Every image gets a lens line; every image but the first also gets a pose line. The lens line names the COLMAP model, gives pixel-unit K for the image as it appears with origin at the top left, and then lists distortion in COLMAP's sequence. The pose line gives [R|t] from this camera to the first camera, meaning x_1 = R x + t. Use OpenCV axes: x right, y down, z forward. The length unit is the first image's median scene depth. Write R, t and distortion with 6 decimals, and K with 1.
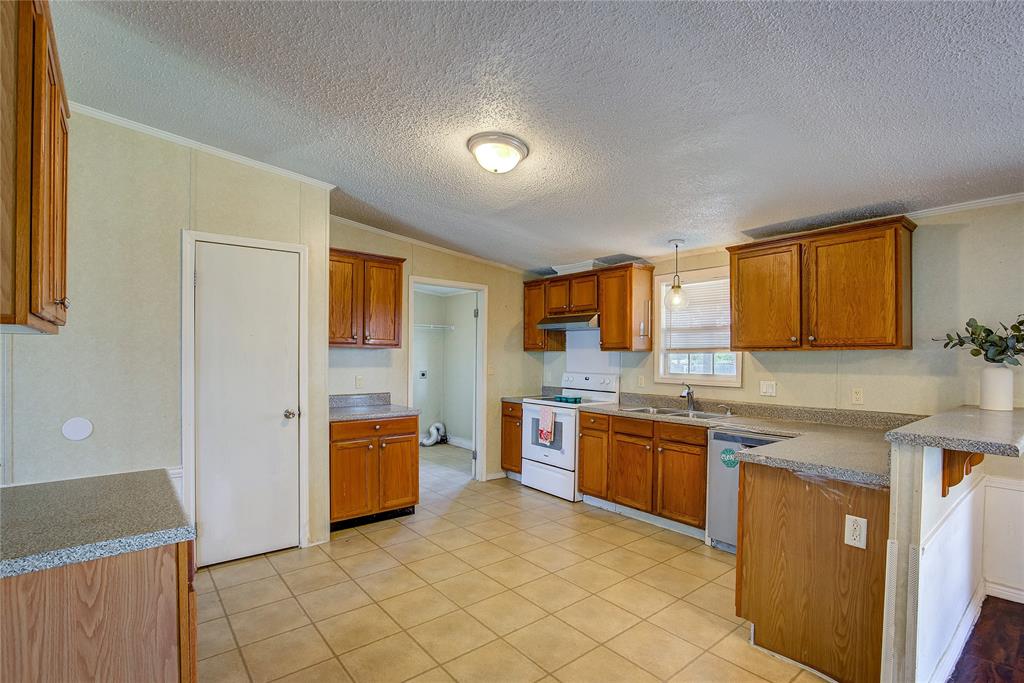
lens RADIAL K [[474.1, 0, 495.5], [0, 474.1, 358.3], [0, 0, 1]] dist [-0.033261, 0.003791]
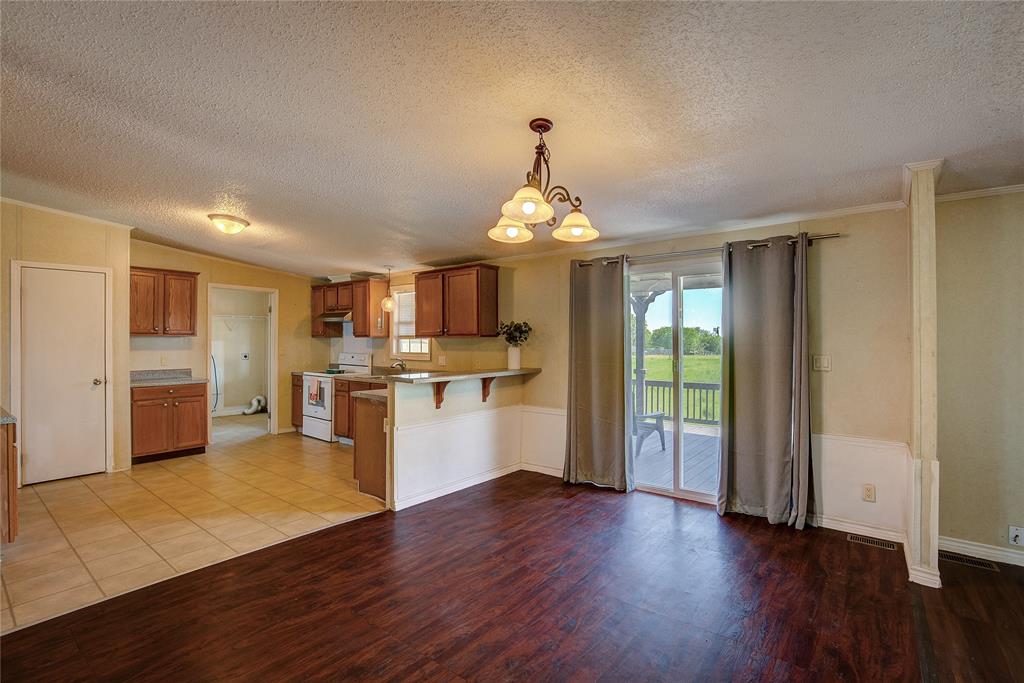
lens RADIAL K [[474.1, 0, 505.6], [0, 474.1, 340.4], [0, 0, 1]] dist [-0.033261, 0.003791]
pose [[0.974332, -0.005890, 0.225037, 0.464844], [0.006415, 0.999978, -0.001603, -0.001726], [-0.225023, 0.003005, 0.974349, -0.675526]]
